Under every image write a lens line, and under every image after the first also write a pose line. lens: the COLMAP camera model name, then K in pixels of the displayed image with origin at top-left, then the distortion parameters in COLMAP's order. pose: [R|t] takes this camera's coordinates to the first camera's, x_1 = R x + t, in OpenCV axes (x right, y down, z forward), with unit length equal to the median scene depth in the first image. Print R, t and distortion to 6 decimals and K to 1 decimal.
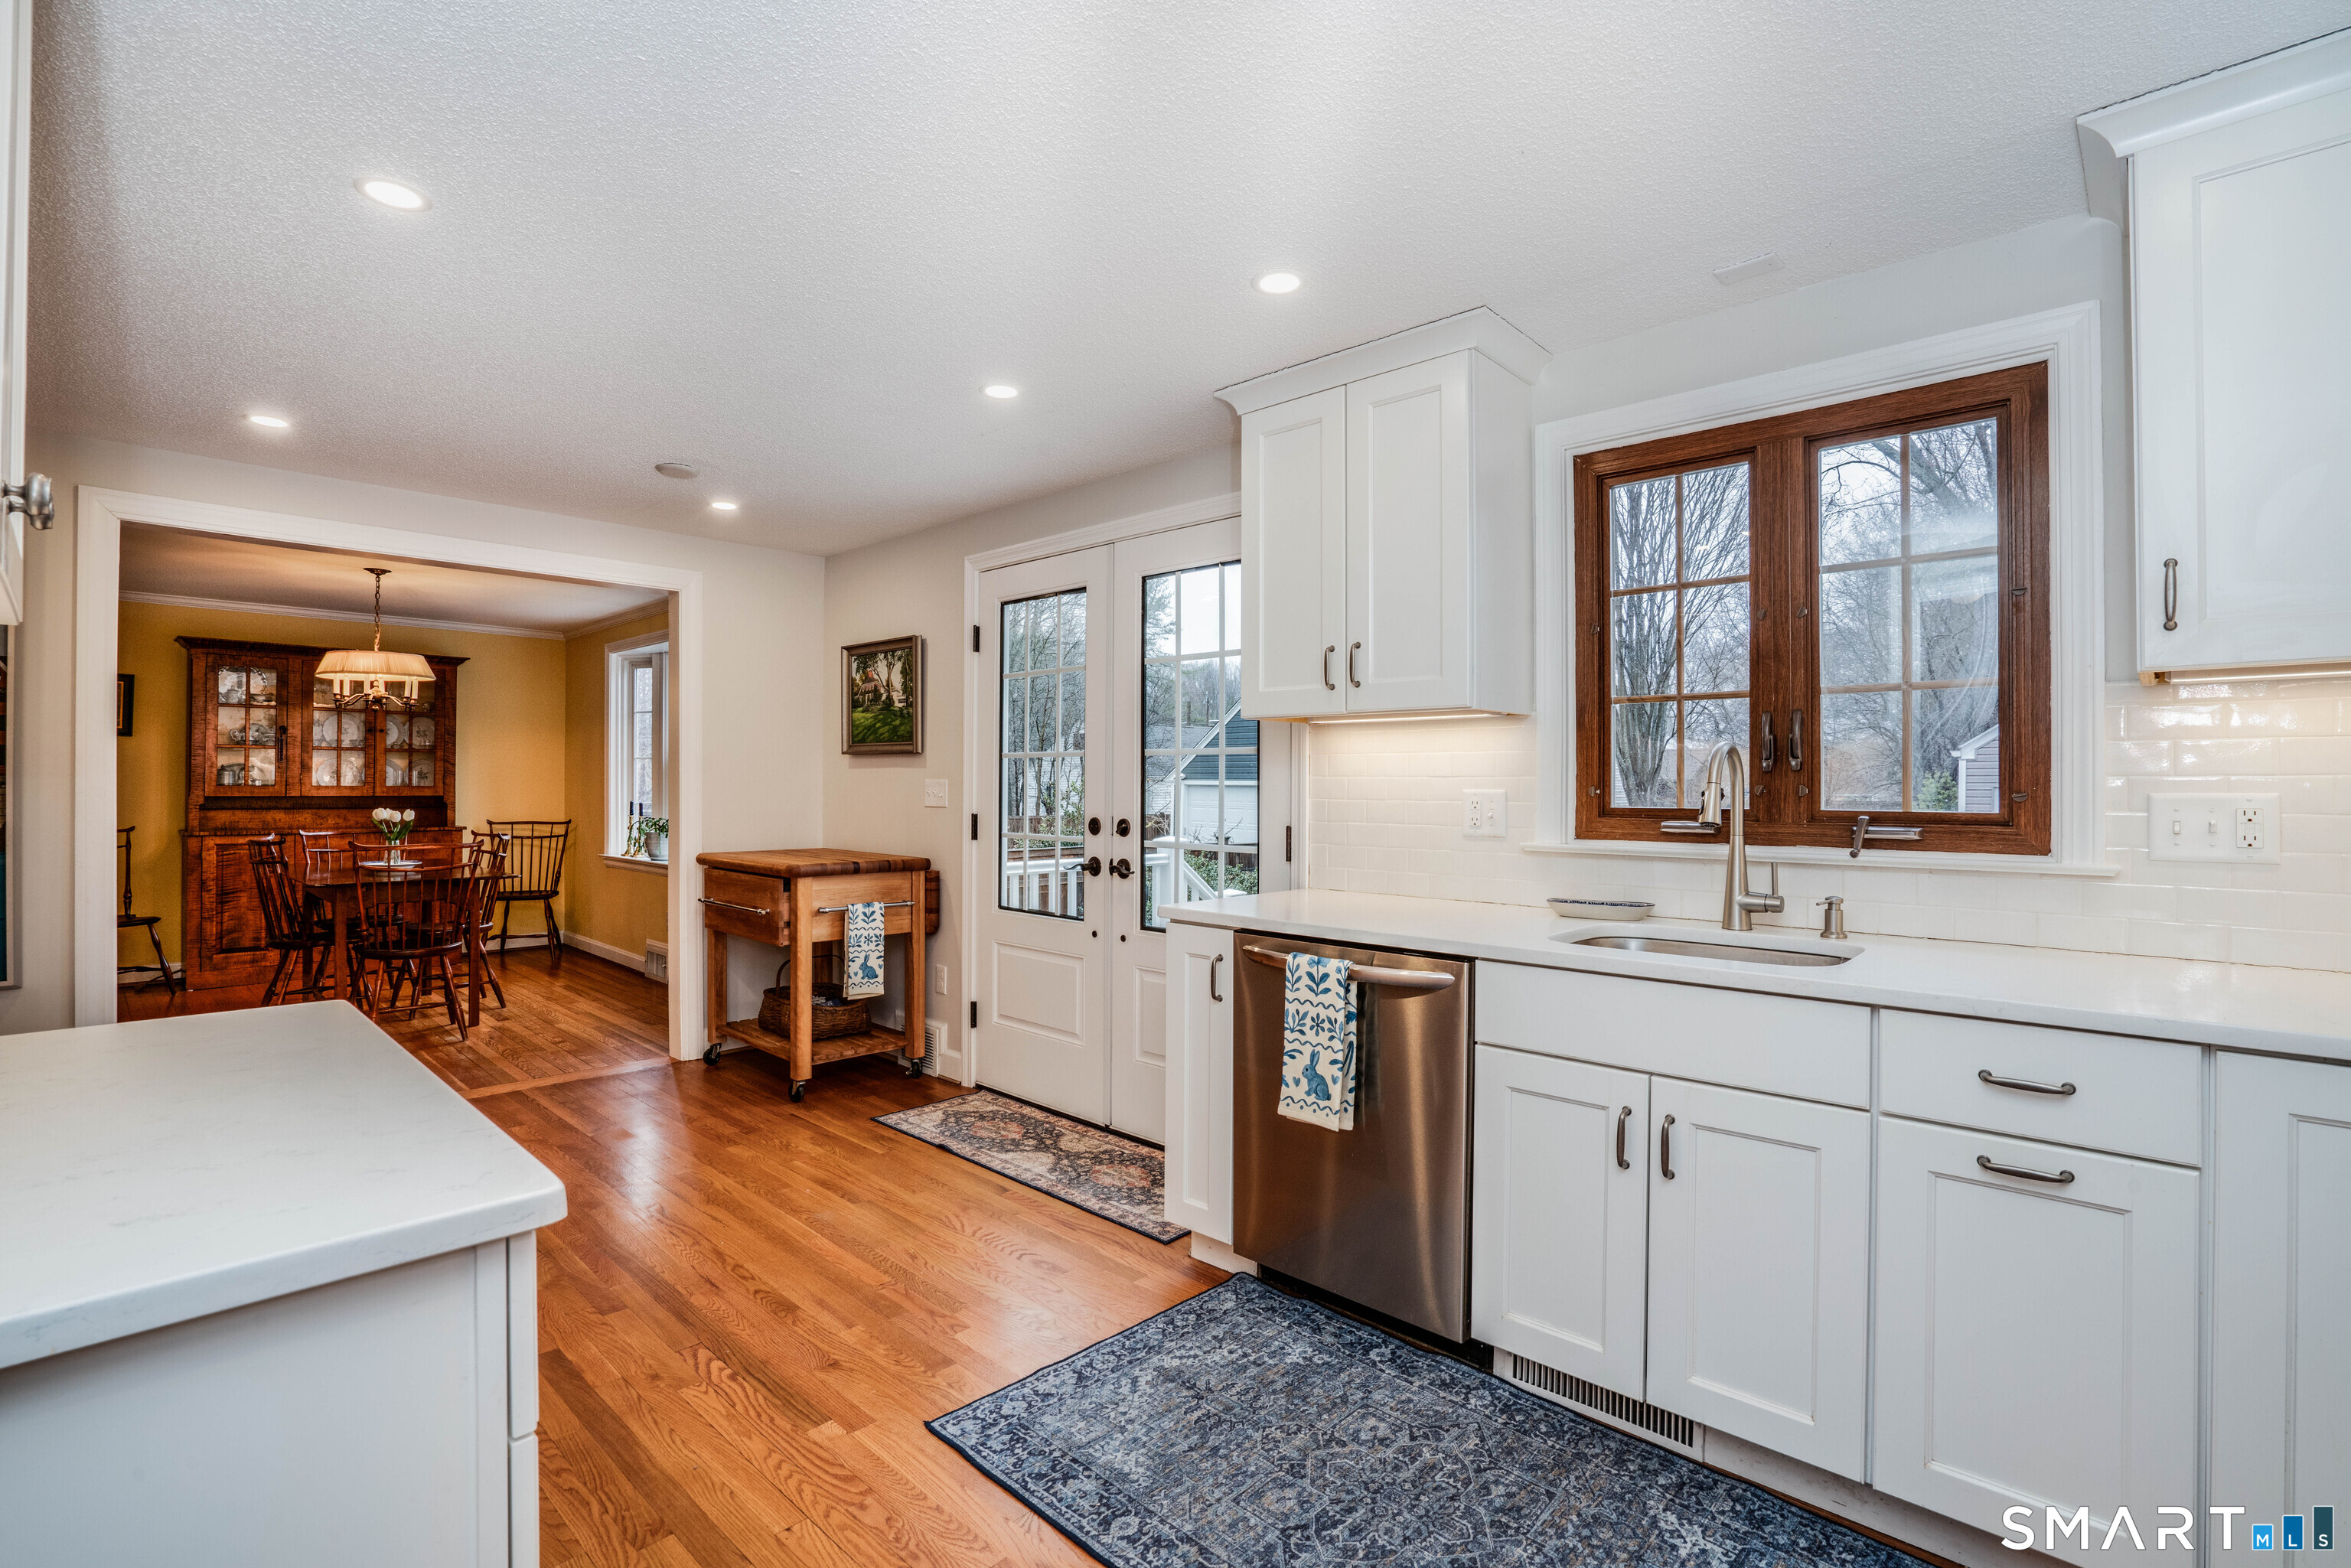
lens RADIAL K [[1083.2, 0, 1172.1], [0, 1083.2, 779.6], [0, 0, 1]] dist [-0.067145, 0.029937]
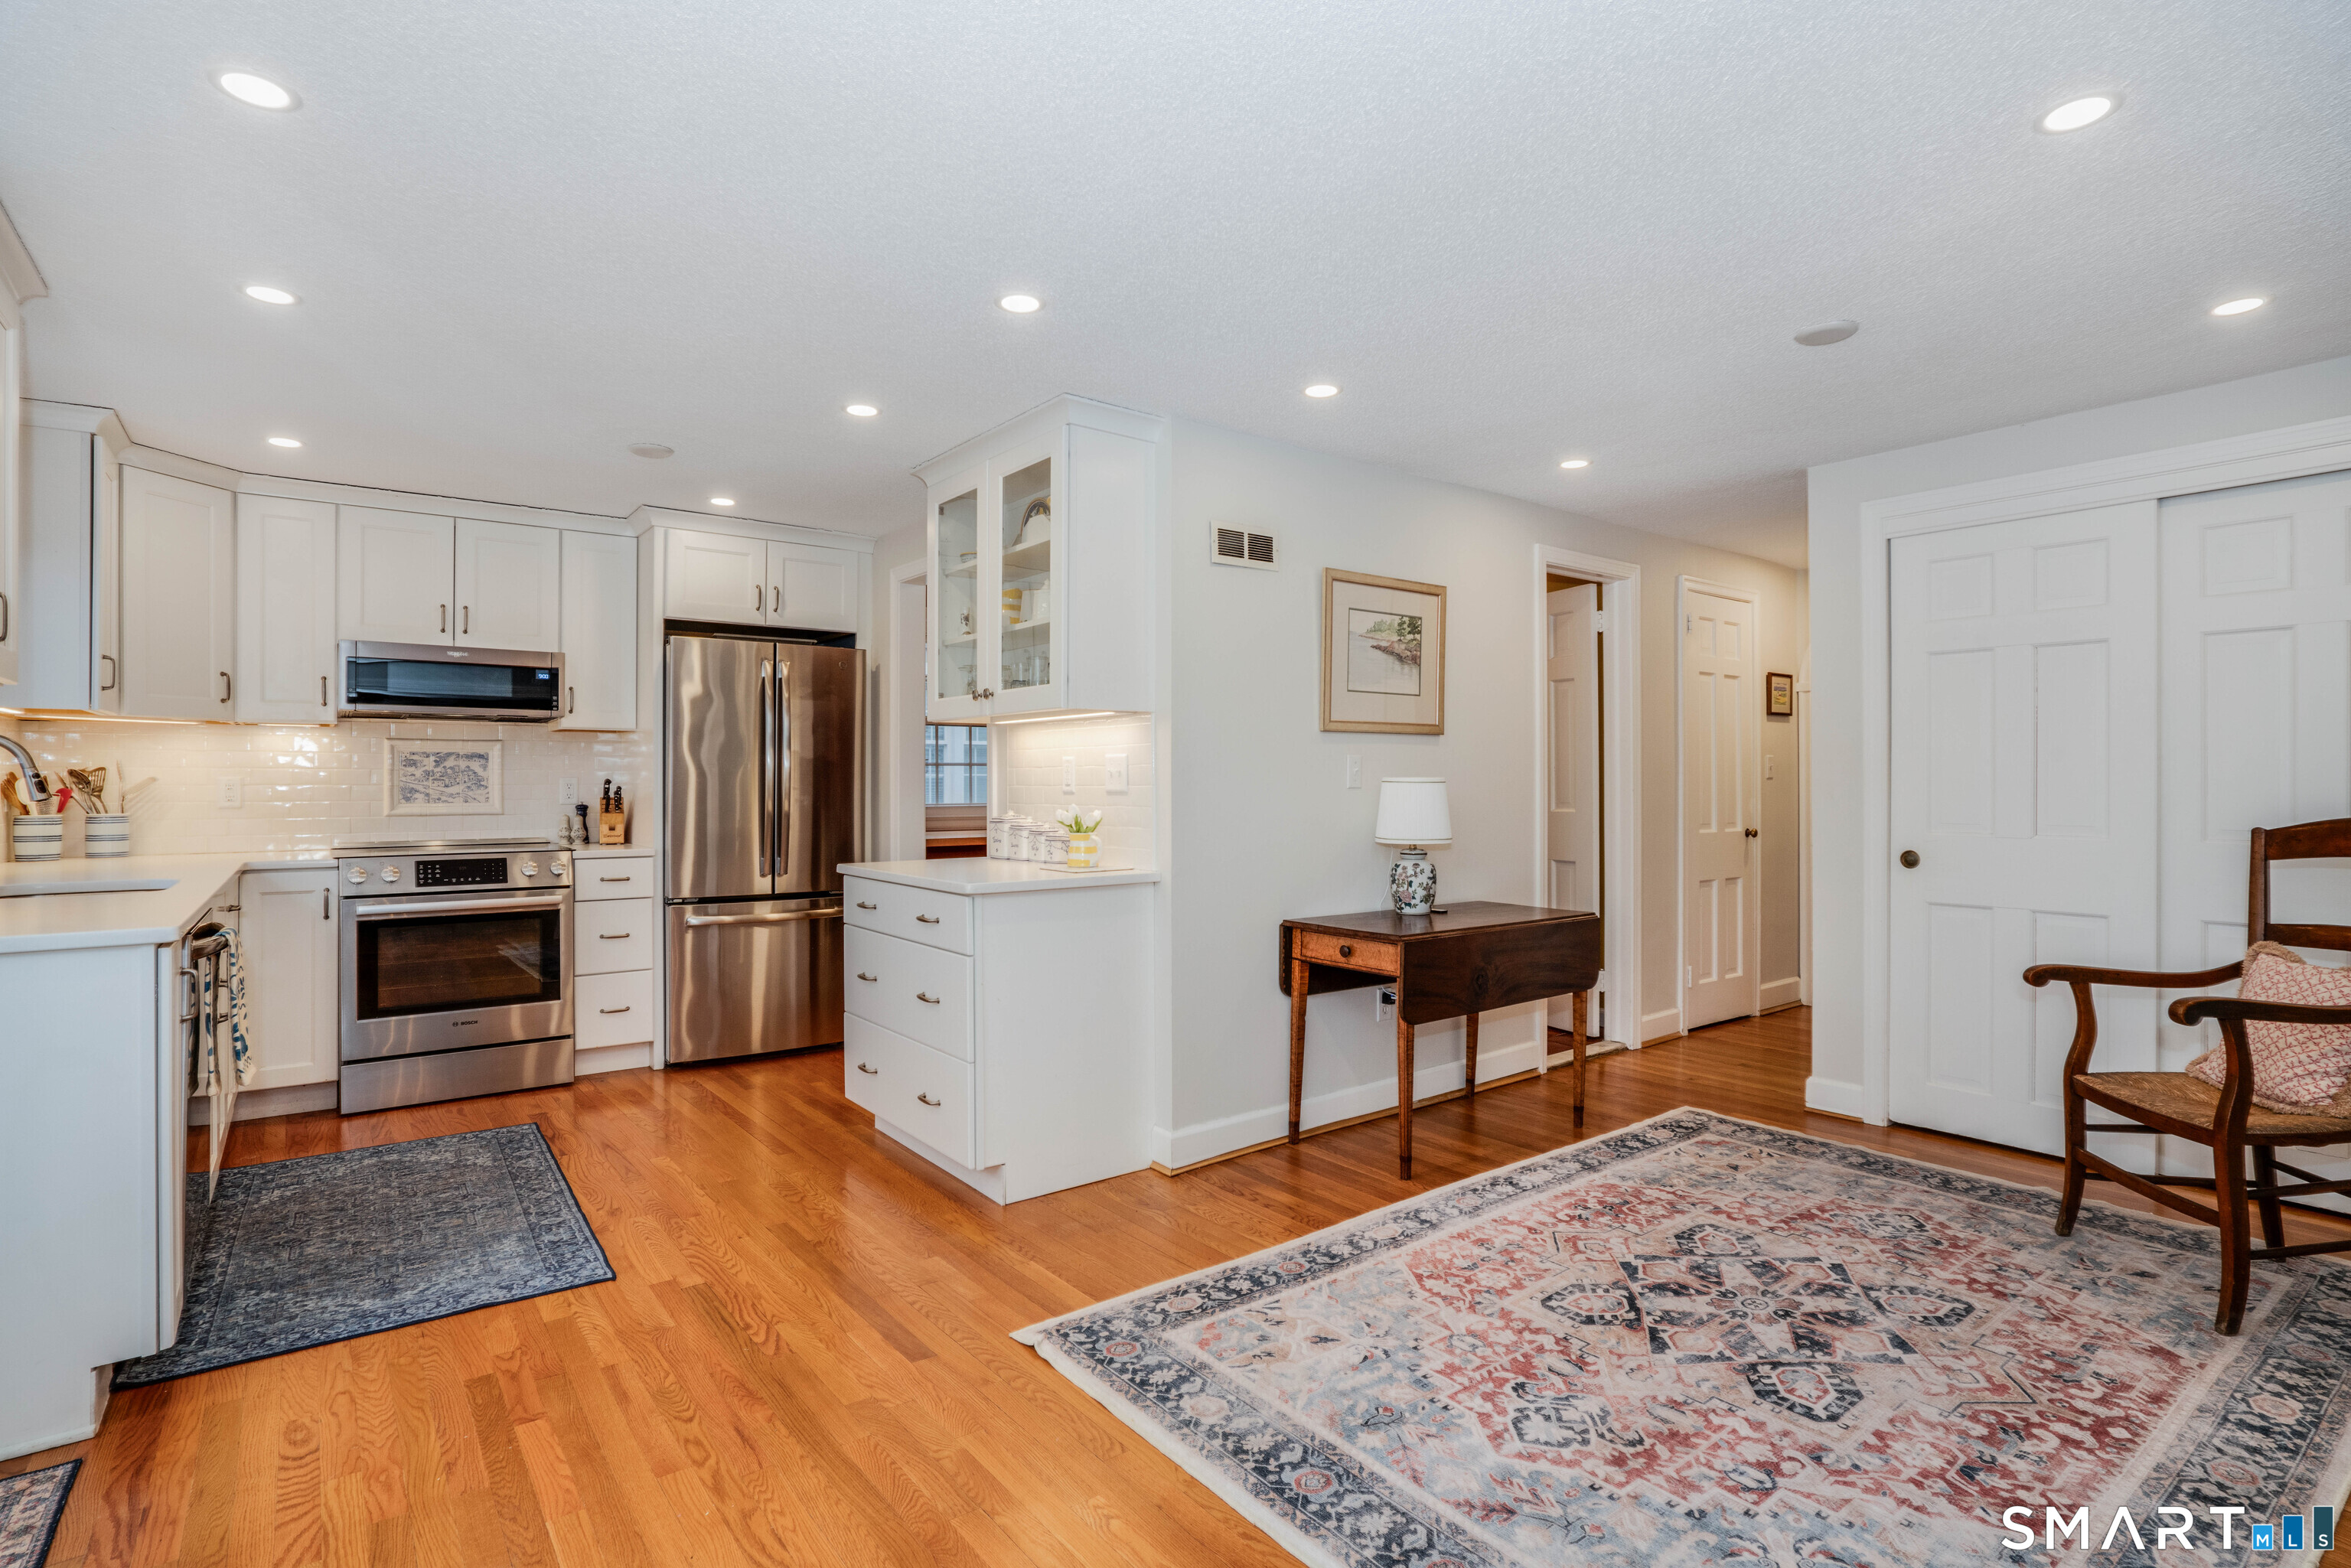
lens RADIAL K [[1144.0, 0, 1174.3], [0, 1144.0, 779.3], [0, 0, 1]] dist [-0.050893, 0.025300]
pose [[-0.987332, -0.004459, 0.158608, -0.630001], [-0.005791, 0.999952, -0.007934, 0.012349], [-0.158565, -0.008752, -0.987310, 1.272232]]
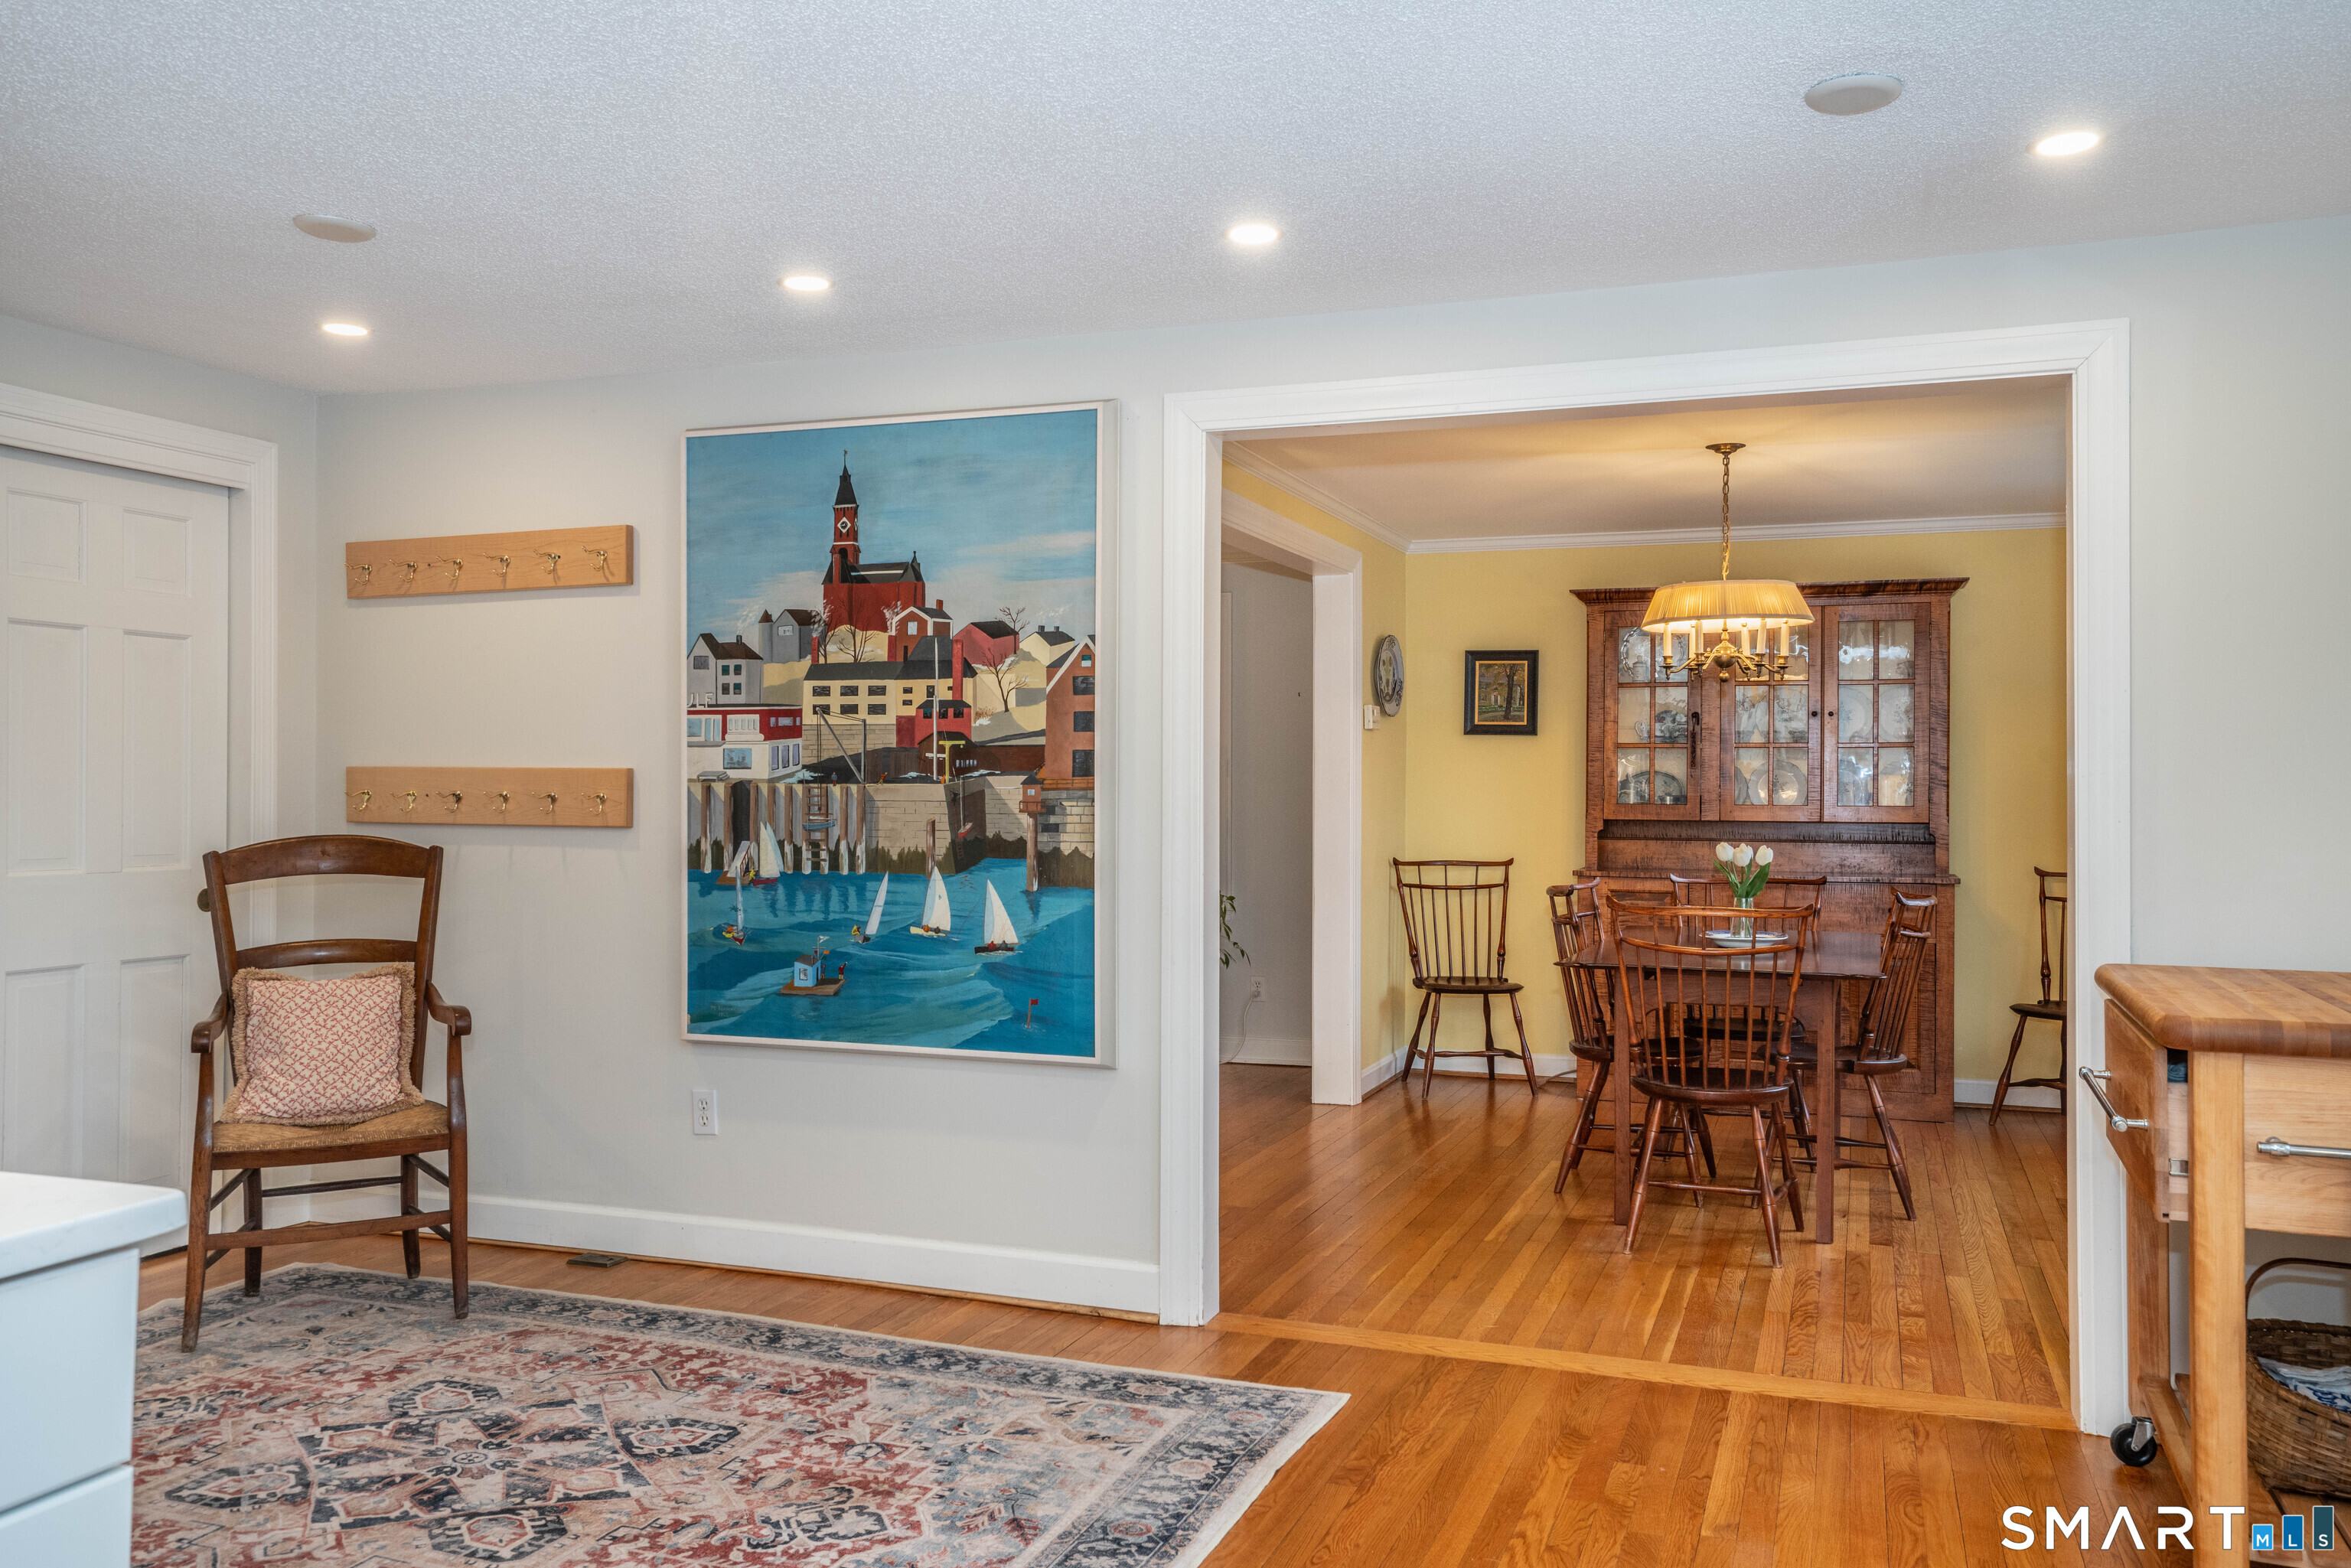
lens RADIAL K [[1842.8, 0, 1184.7], [0, 1842.8, 780.8], [0, 0, 1]] dist [0.000768, 0.064096]
pose [[0.397723, -0.007760, -0.917473, 0.134528], [0.001203, 0.999968, -0.007936, 0.000008], [0.917505, 0.002052, 0.397720, 0.462858]]
